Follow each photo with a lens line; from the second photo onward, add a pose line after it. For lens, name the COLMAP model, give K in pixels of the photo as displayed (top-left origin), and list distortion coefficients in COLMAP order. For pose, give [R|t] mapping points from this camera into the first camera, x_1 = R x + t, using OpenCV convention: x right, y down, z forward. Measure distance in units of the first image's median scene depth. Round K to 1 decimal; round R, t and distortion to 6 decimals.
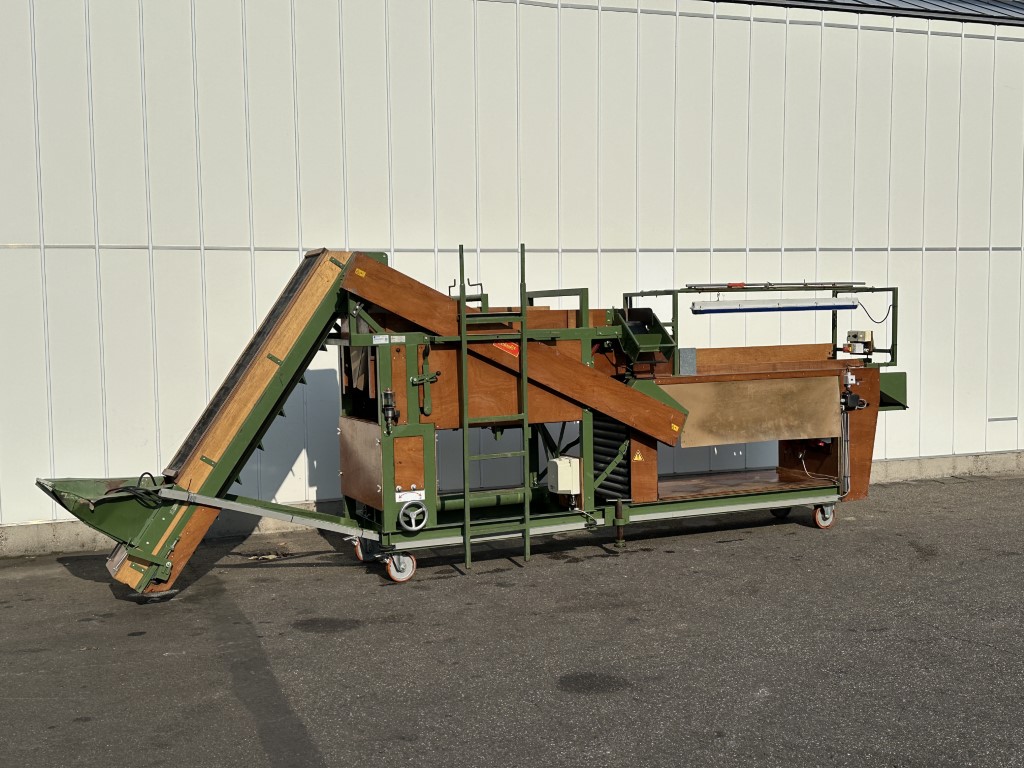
lens RADIAL K [[1177.7, 0, 510.1], [0, 1177.7, 385.1], [0, 0, 1]] dist [0.085812, 0.000000]
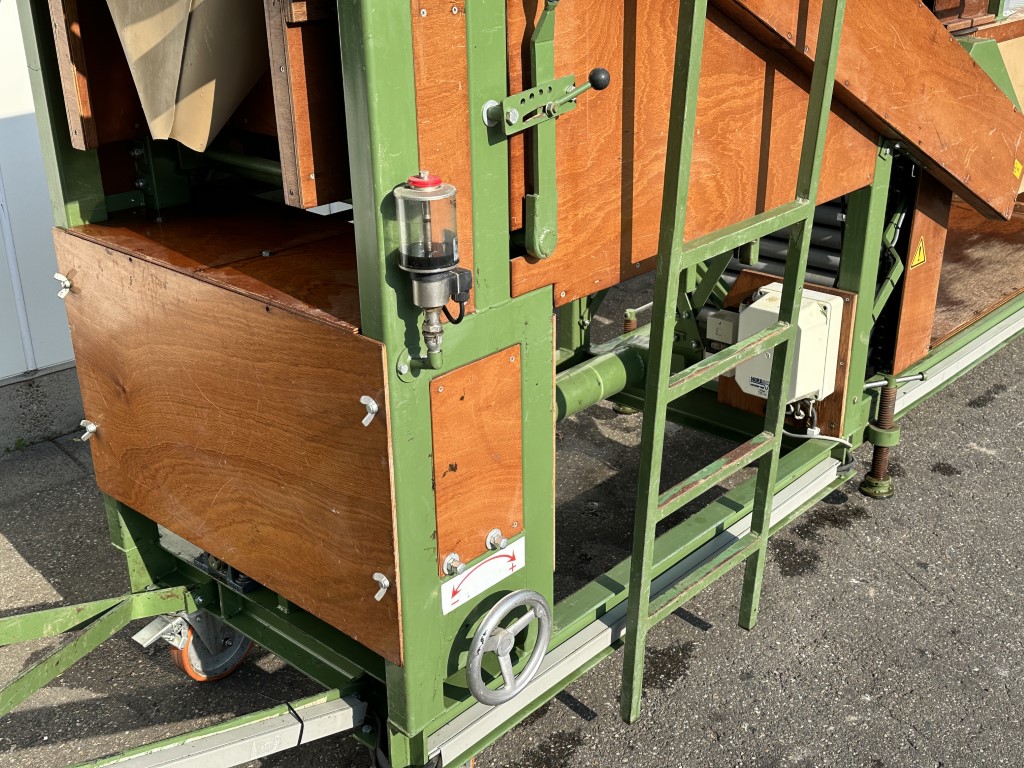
lens RADIAL K [[1177.7, 0, 513.5], [0, 1177.7, 384.1], [0, 0, 1]] dist [0.085812, 0.000000]
pose [[0.918180, -0.145440, 0.368501, -0.154315], [0.010749, 0.938977, 0.343813, -0.030883], [-0.396018, -0.311722, 0.863713, 0.724155]]
